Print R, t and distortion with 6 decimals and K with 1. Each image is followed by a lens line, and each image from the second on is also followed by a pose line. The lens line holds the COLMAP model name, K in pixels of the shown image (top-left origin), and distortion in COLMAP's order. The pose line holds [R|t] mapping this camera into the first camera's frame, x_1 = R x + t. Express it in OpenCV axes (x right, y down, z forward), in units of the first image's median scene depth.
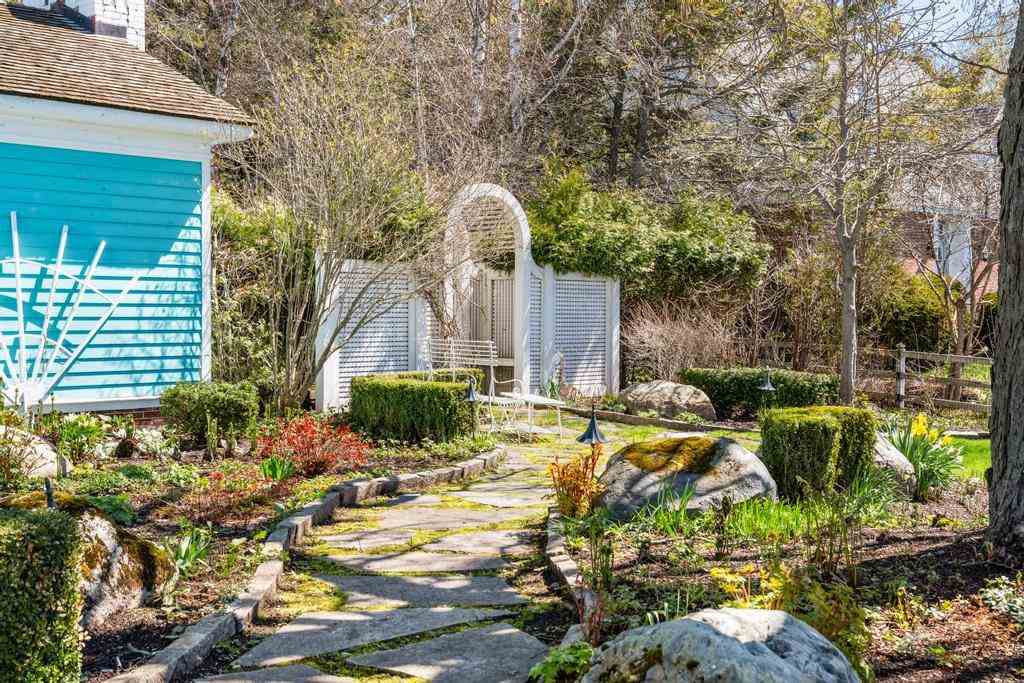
lens RADIAL K [[1360.5, 0, 512.0], [0, 1360.5, 341.5], [0, 0, 1]] dist [0.002533, 0.004099]
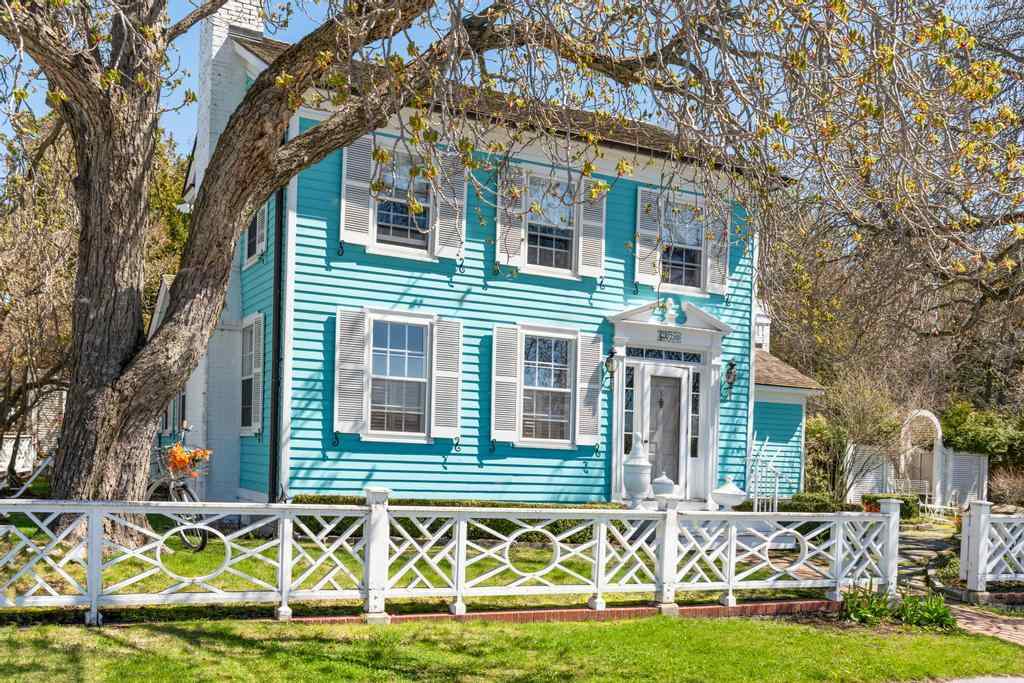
lens RADIAL K [[1042.2, 0, 512.0], [0, 1042.2, 419.4], [0, 0, 1]] dist [-0.015174, -0.016623]
pose [[0.933641, 0.026477, -0.357230, -0.043604], [-0.046589, 0.997769, -0.047813, 0.010732], [0.355167, 0.061283, 0.932792, -0.953382]]
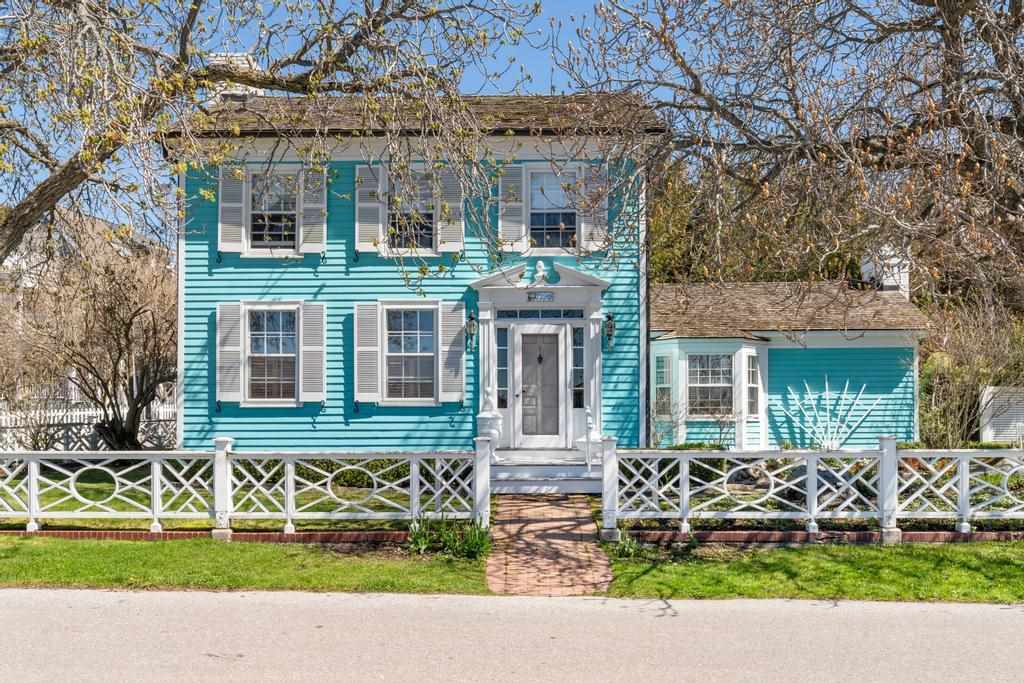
lens RADIAL K [[982.5, 0, 512.0], [0, 982.5, 341.5], [0, 0, 1]] dist [-0.001242, 0.001280]
pose [[0.650573, -0.062720, -0.756849, 0.584490], [-0.009721, 0.995815, -0.090878, 0.015521], [0.759382, 0.066480, 0.647240, -0.586342]]
